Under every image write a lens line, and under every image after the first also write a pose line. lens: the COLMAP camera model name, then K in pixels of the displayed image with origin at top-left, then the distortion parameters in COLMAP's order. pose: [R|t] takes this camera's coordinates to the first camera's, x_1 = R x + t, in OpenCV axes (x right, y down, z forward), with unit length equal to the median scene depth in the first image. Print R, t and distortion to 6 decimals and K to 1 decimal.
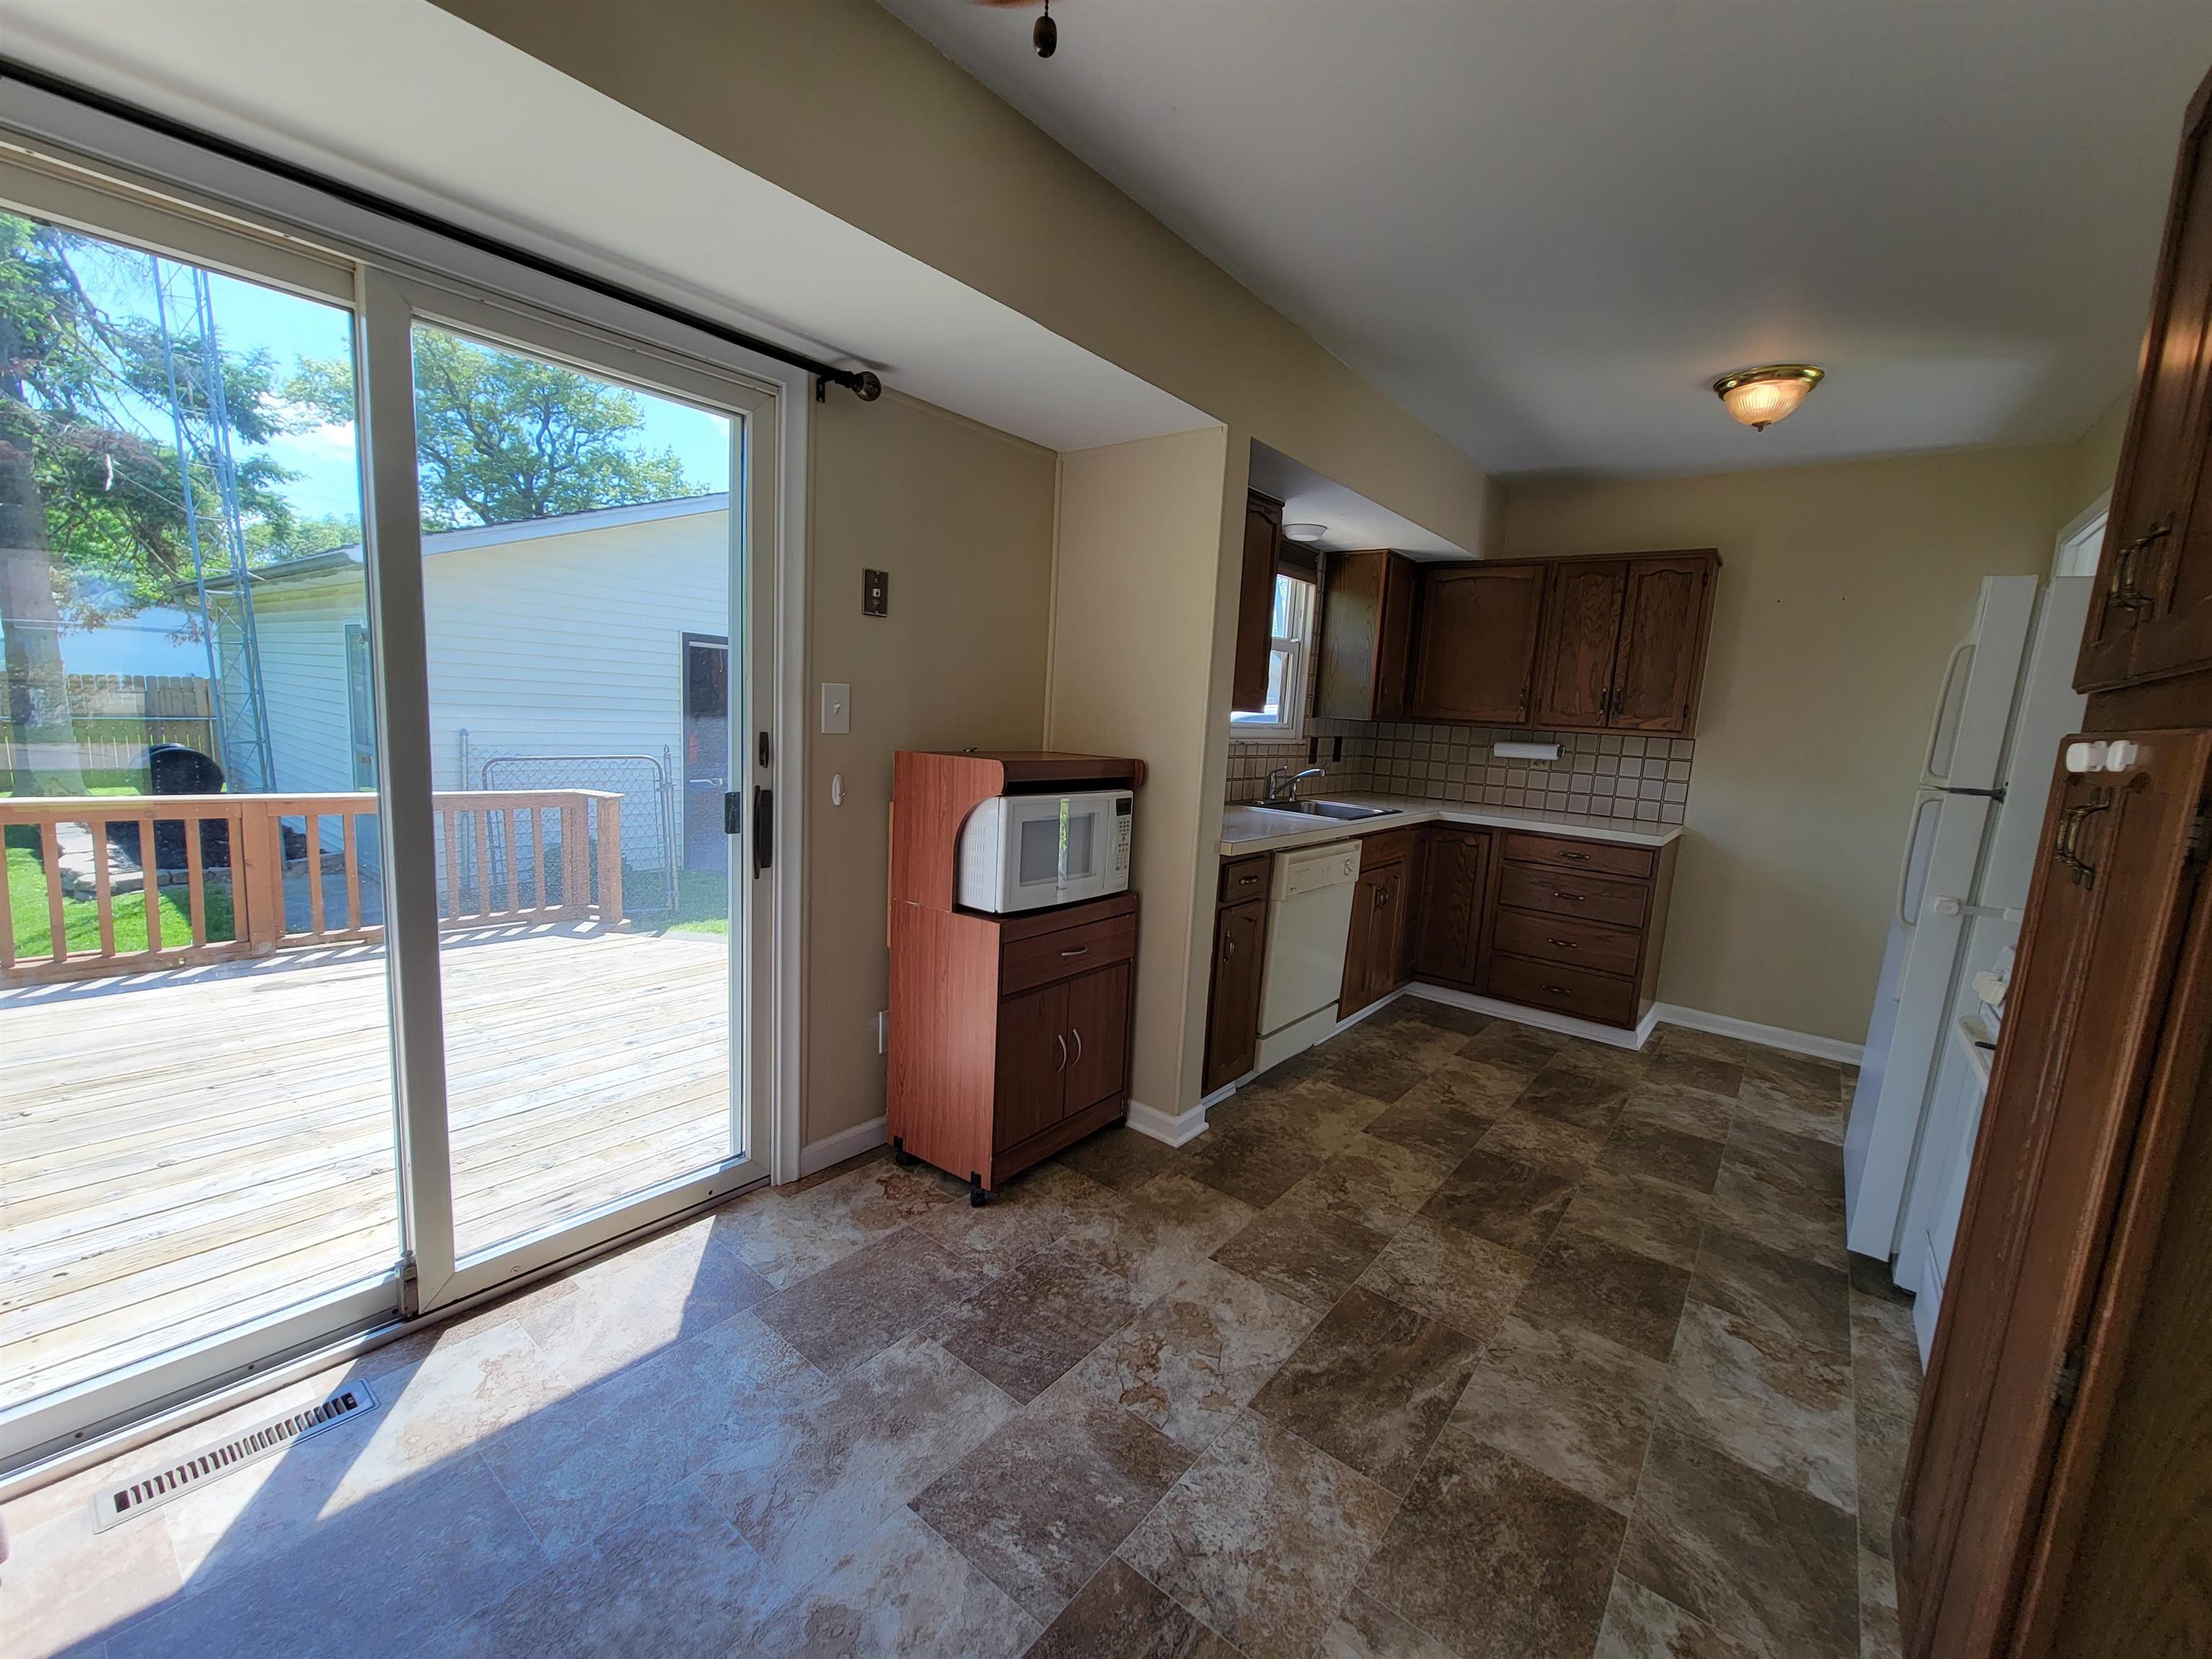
lens RADIAL K [[906.6, 0, 1111.6], [0, 906.6, 839.1], [0, 0, 1]] dist [-0.002101, 0.000211]
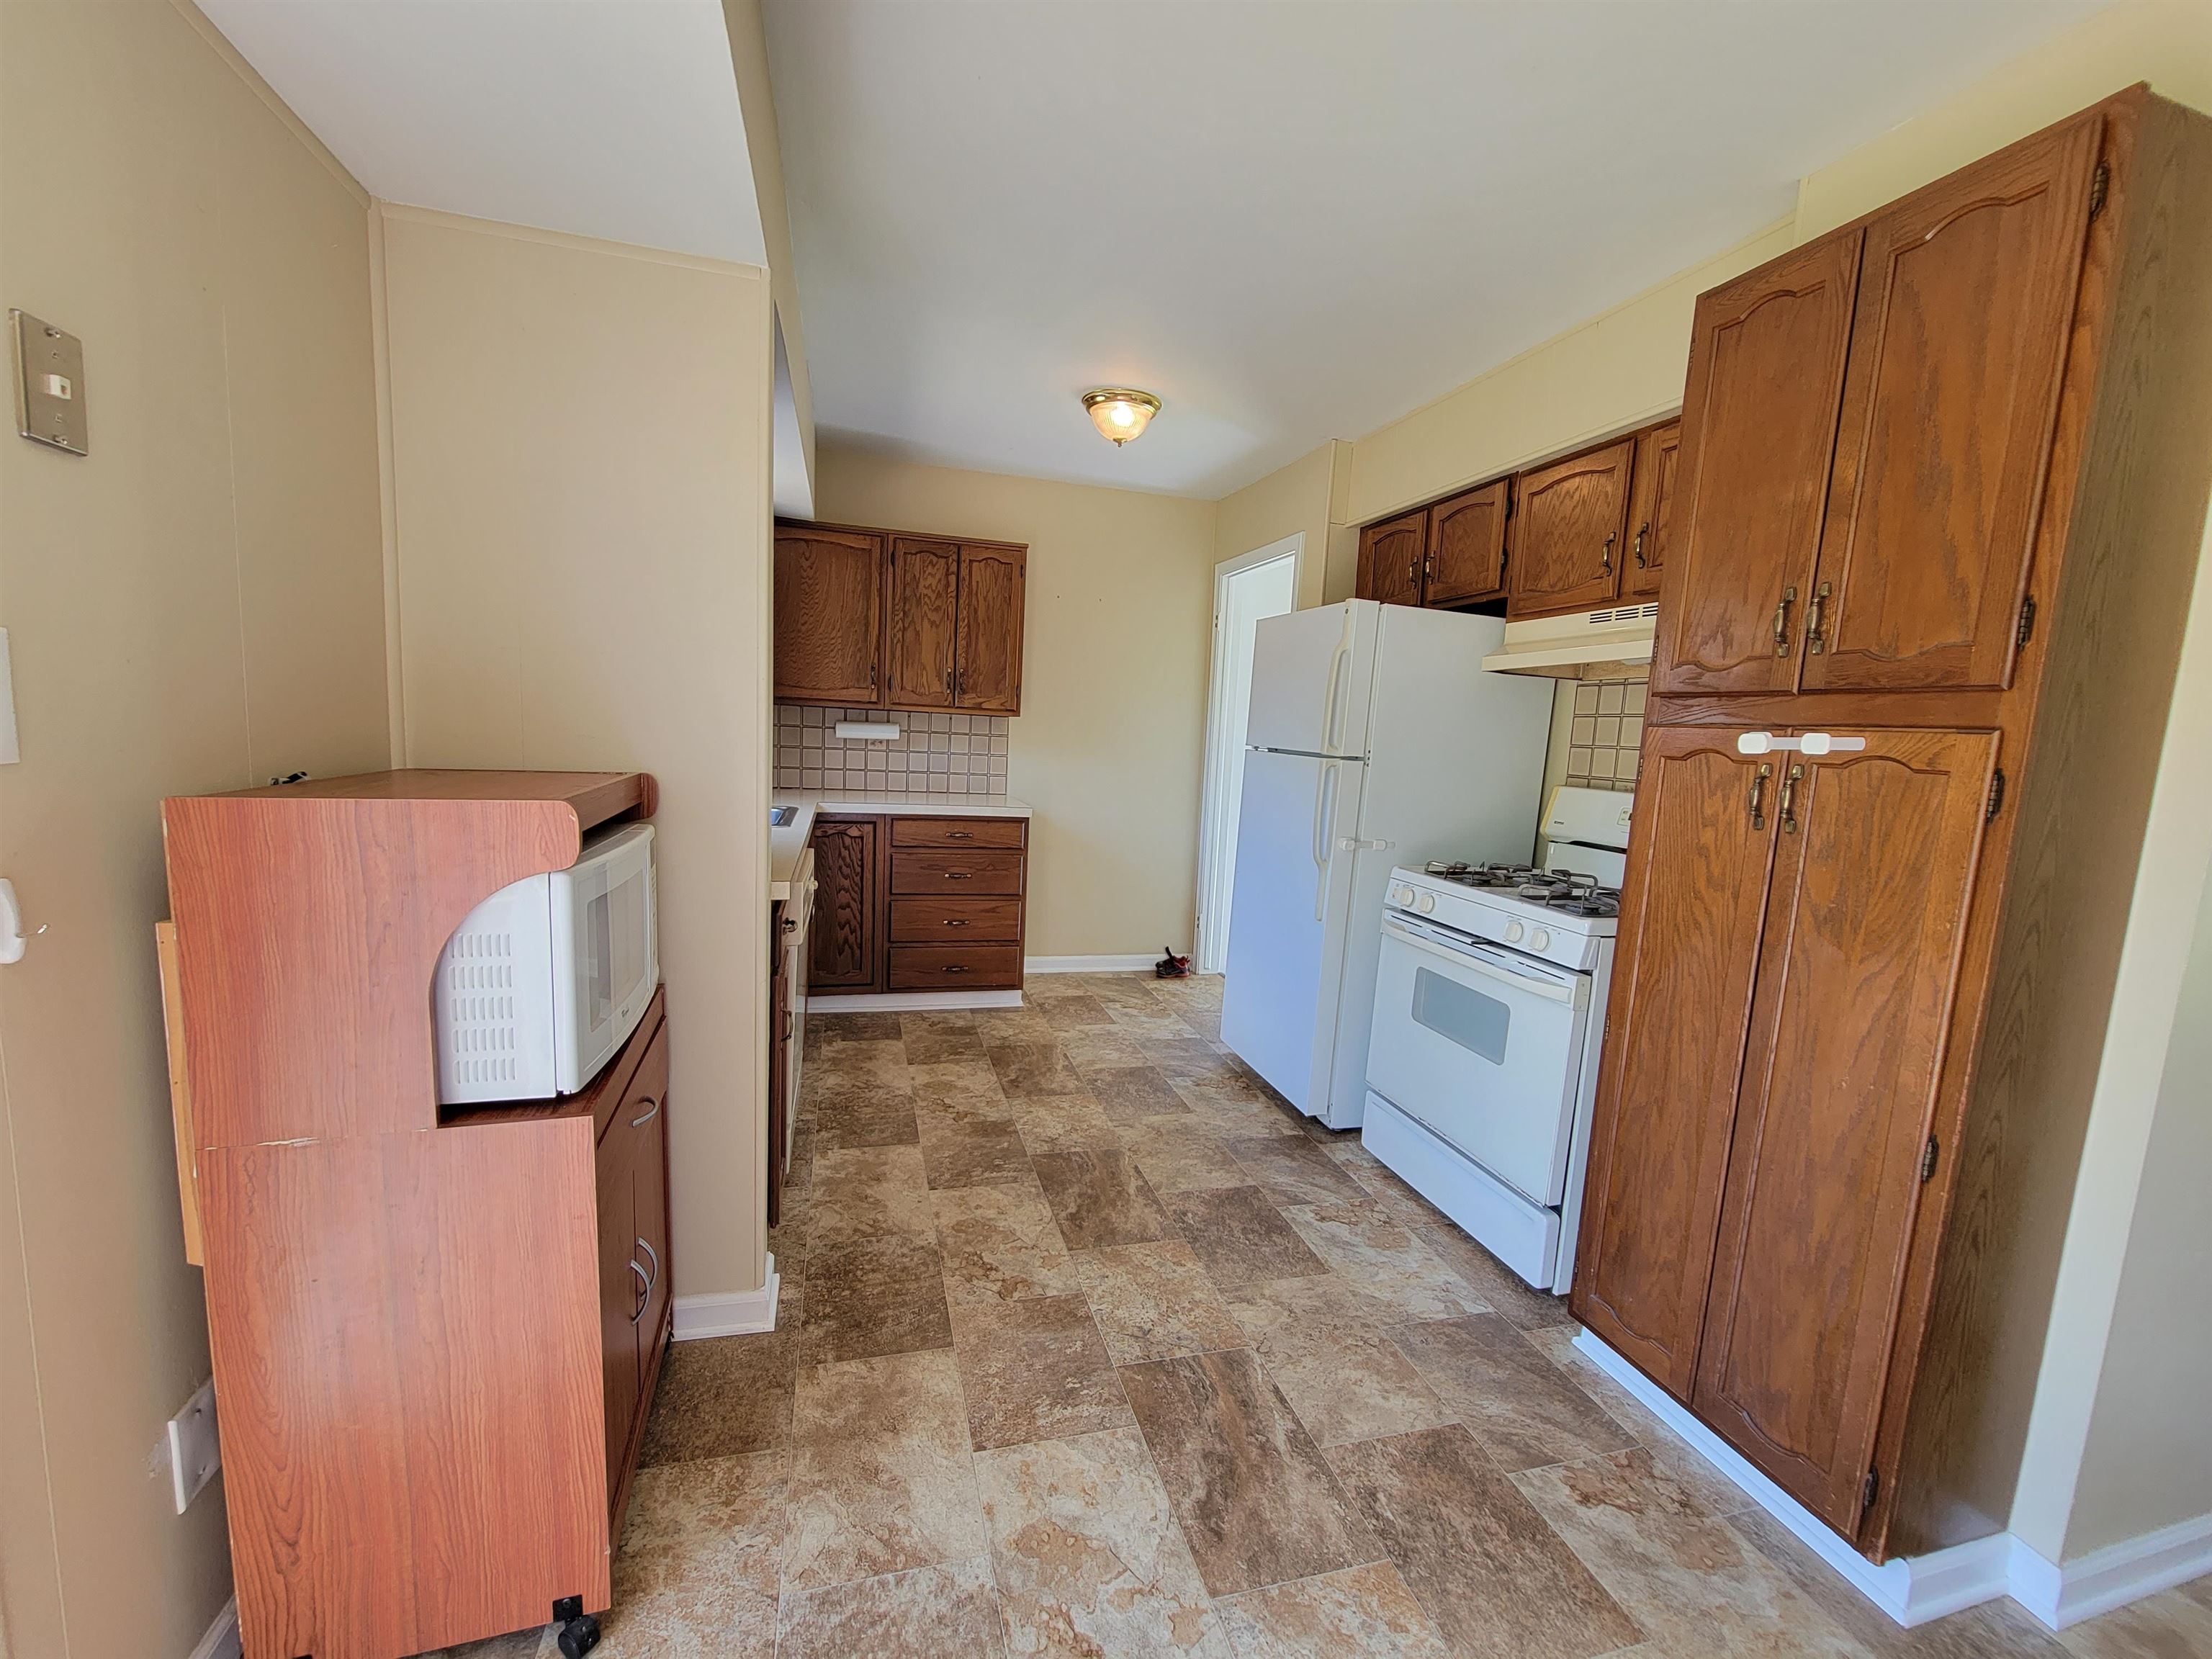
lens RADIAL K [[906.6, 0, 1105.4], [0, 906.6, 837.9], [0, 0, 1]] dist [-0.002101, 0.000211]
pose [[0.586218, -0.125090, 0.800438, -0.268883], [0.099680, 0.991638, 0.081967, -0.059183], [-0.803998, 0.031737, 0.593785, 0.354009]]
